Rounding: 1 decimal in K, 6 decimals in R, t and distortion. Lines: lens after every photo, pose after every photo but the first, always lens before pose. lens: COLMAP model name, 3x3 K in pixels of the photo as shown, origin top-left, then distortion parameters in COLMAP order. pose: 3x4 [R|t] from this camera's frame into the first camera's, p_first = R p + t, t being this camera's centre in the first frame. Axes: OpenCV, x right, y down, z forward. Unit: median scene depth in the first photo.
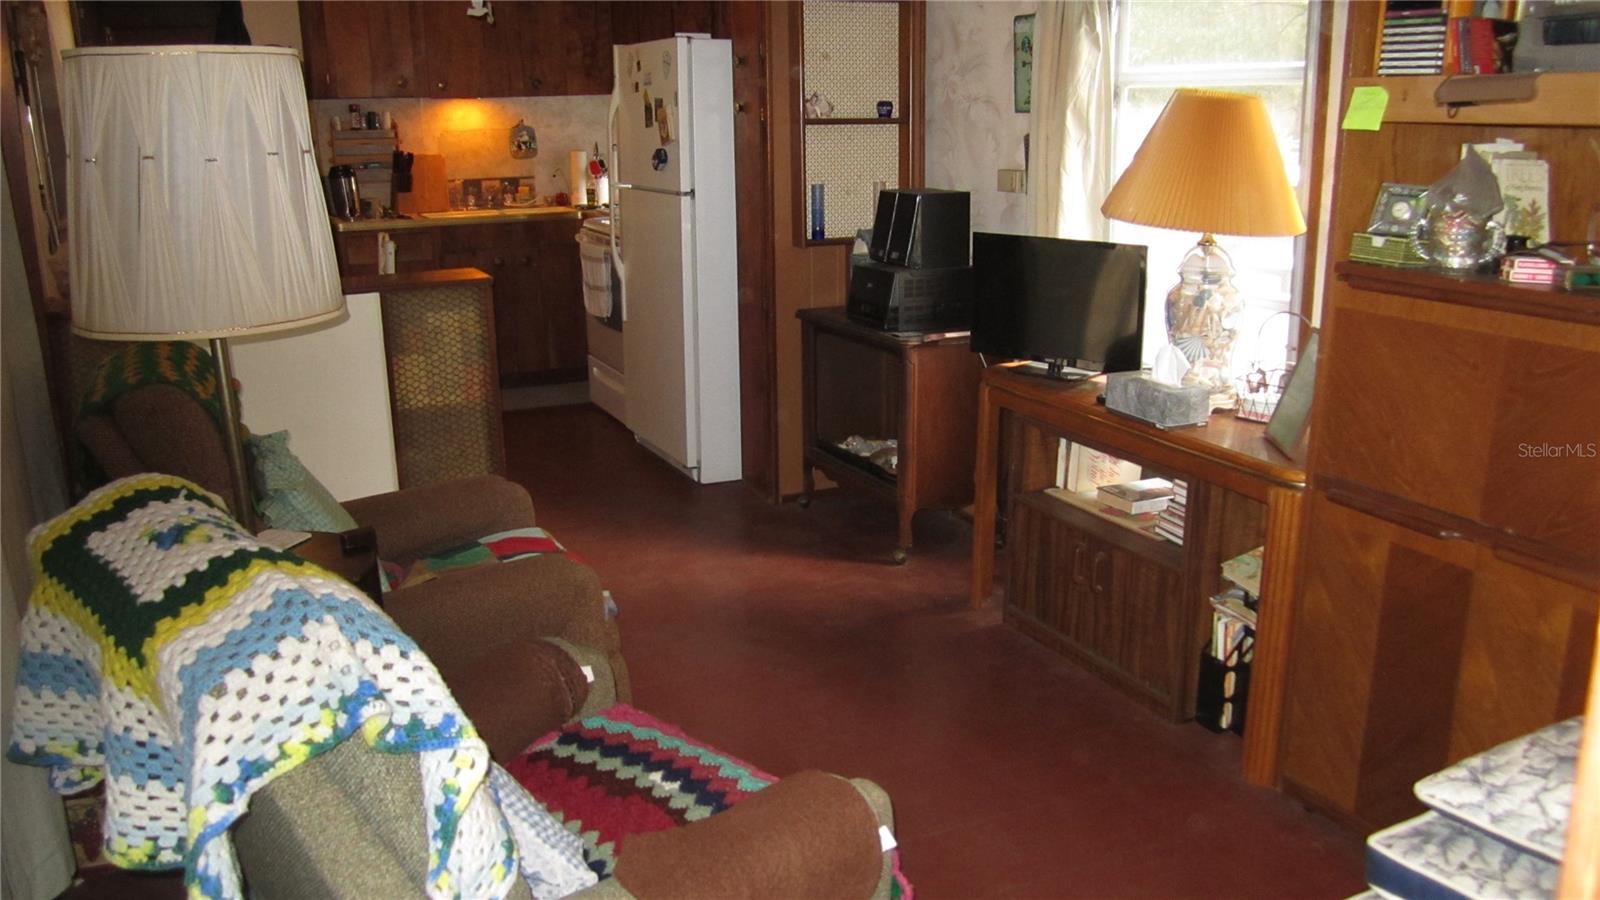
lens RADIAL K [[1316.9, 0, 811.5], [0, 1316.9, 453.5], [0, 0, 1]] dist [-0.064131, 0.017713]
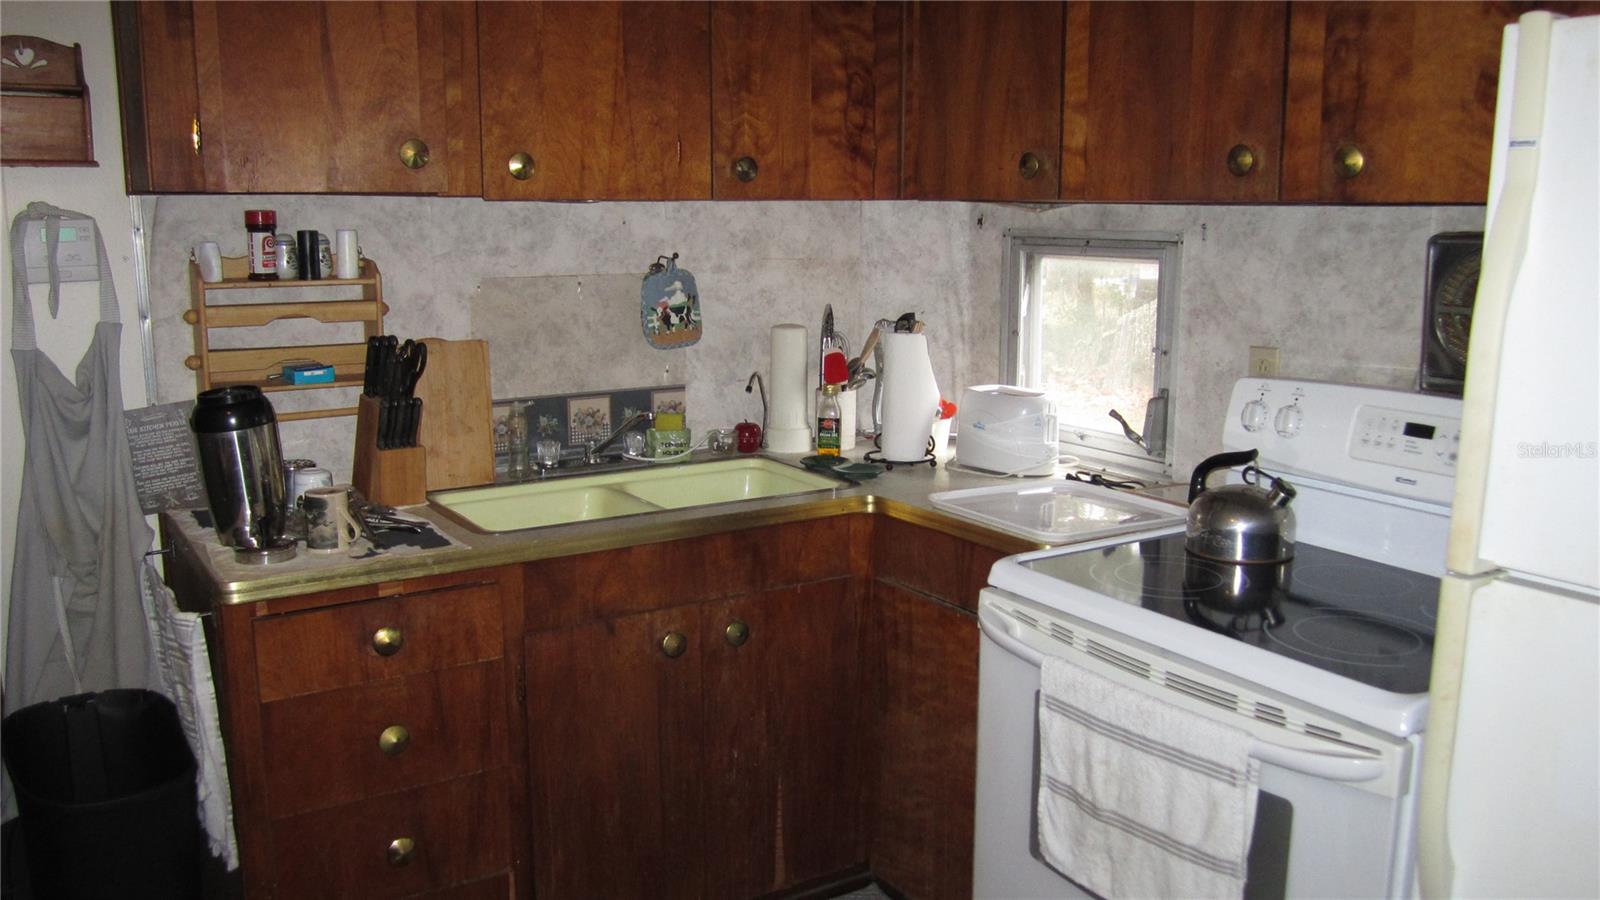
lens RADIAL K [[1316.9, 0, 804.6], [0, 1316.9, 455.2], [0, 0, 1]] dist [-0.064131, 0.017713]
pose [[0.990576, -0.007849, 0.136737, -0.250411], [0.017692, 0.997325, -0.070922, -0.171208], [-0.135814, 0.072673, 0.988065, 0.623529]]
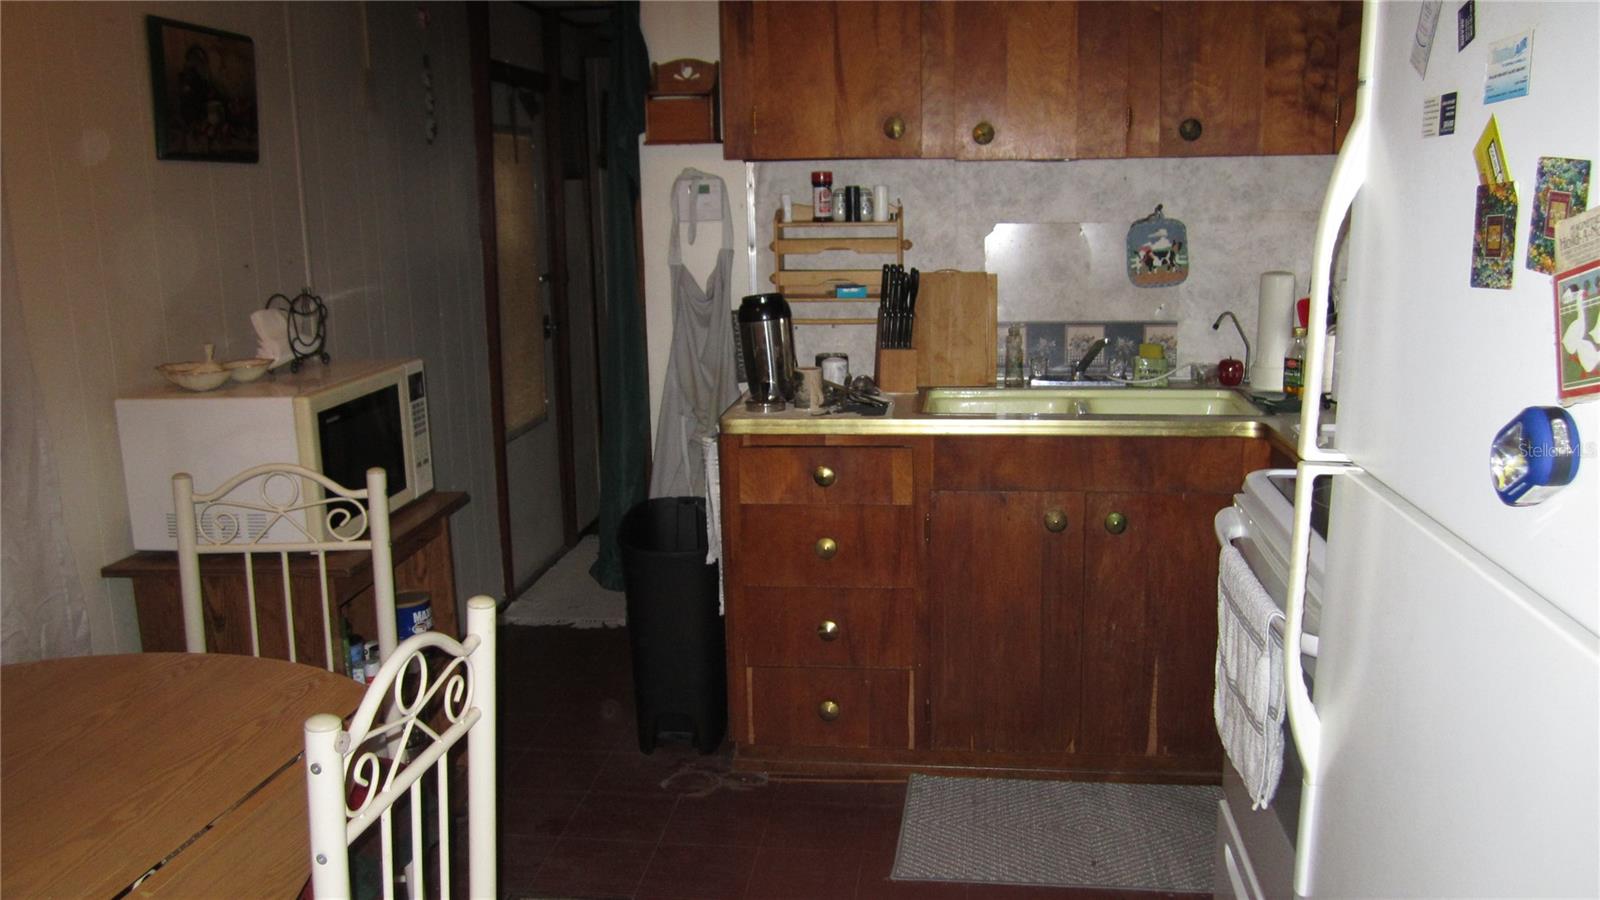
lens RADIAL K [[1316.9, 0, 805.3], [0, 1316.9, 454.4], [0, 0, 1]] dist [-0.064131, 0.017713]
pose [[0.848637, 0.105021, -0.518445, -0.079121], [-0.128585, 0.991652, -0.009601, -0.152515], [0.513109, 0.074812, 0.855057, 0.564158]]
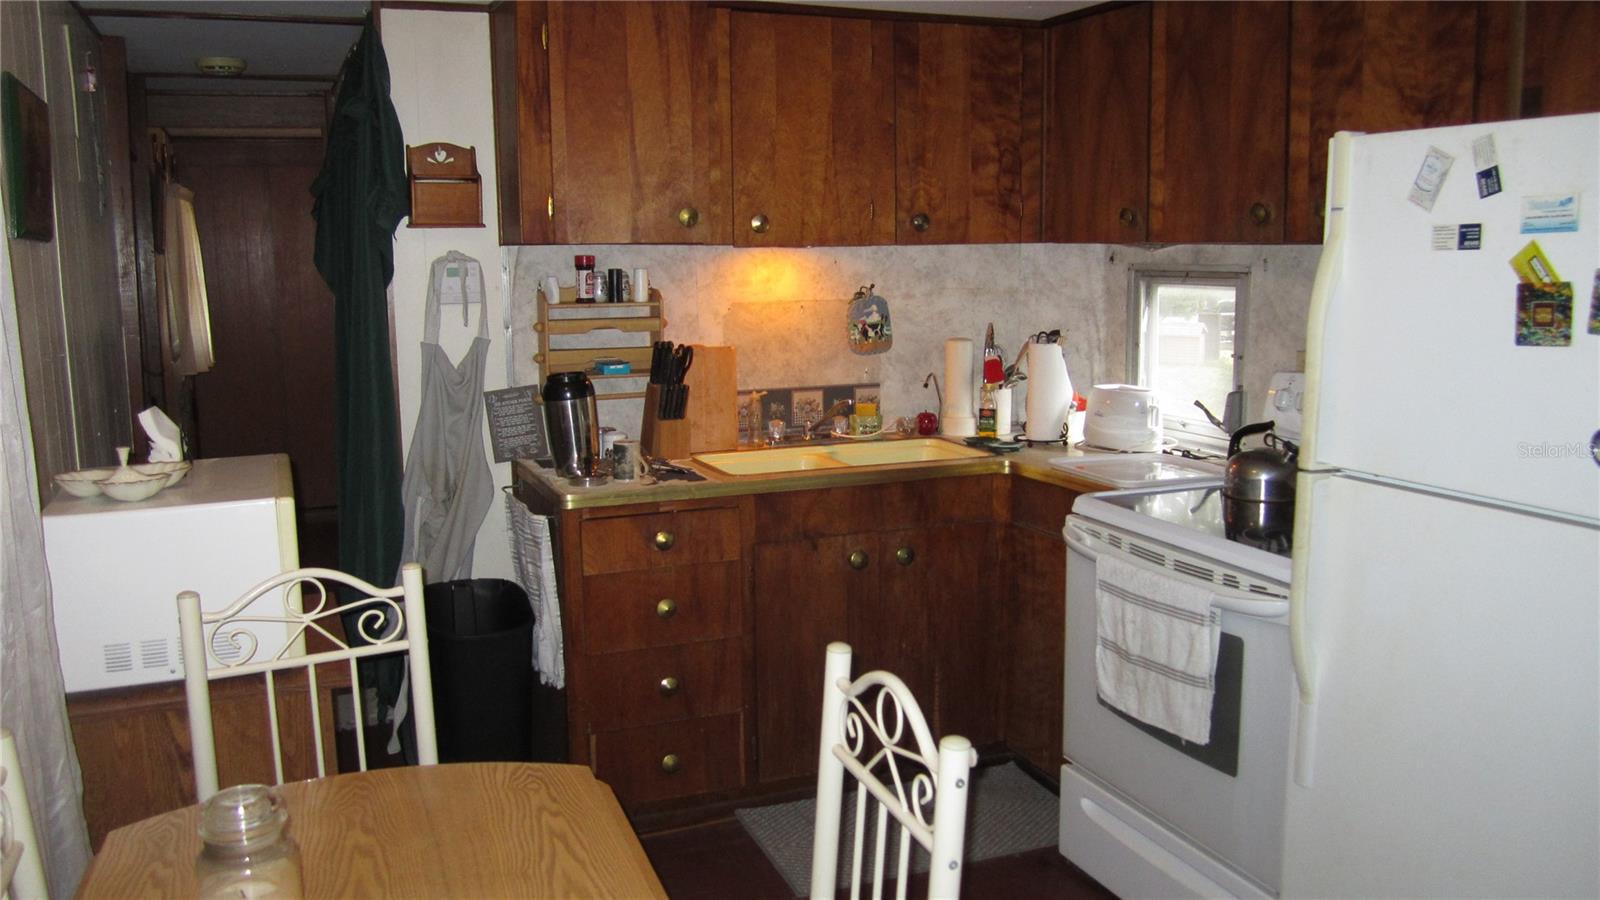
lens RADIAL K [[1316.9, 0, 803.5], [0, 1316.9, 458.5], [0, 0, 1]] dist [-0.064131, 0.017713]
pose [[0.998704, 0.012444, -0.049347, -0.233579], [-0.017209, 0.995102, -0.097346, -0.134070], [0.047894, 0.098069, 0.994027, 0.475370]]
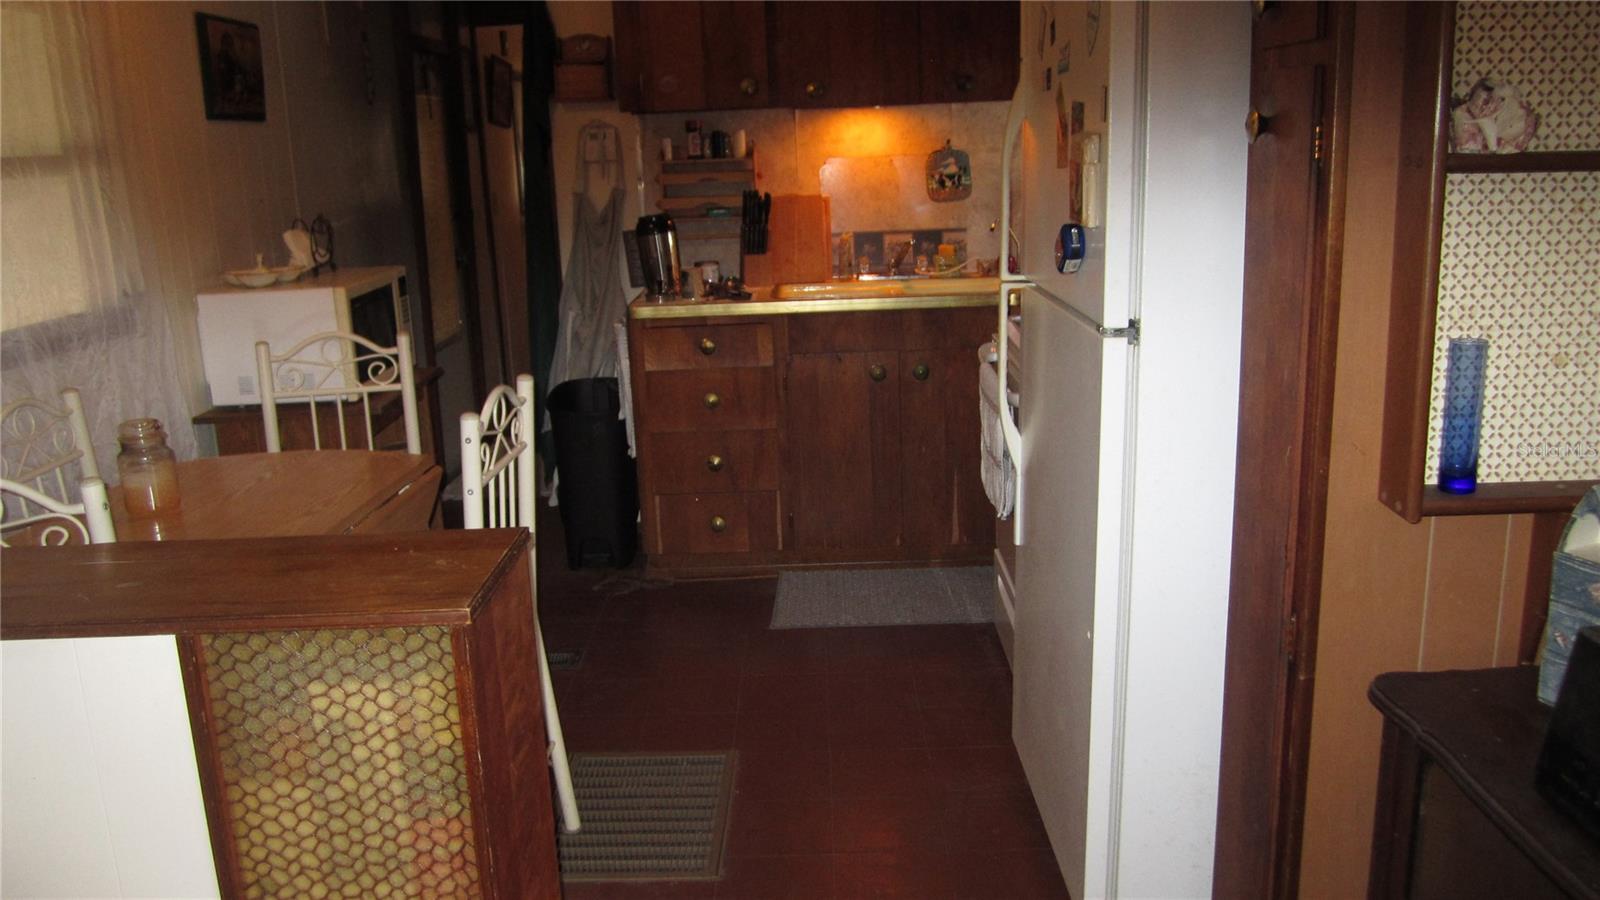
lens RADIAL K [[1316.9, 0, 808.7], [0, 1316.9, 458.8], [0, 0, 1]] dist [-0.064131, 0.017713]
pose [[0.905512, 0.084340, -0.415854, -0.005965], [-0.085072, 0.996233, 0.016806, -0.112385], [0.415705, 0.020159, 0.909276, 0.419234]]
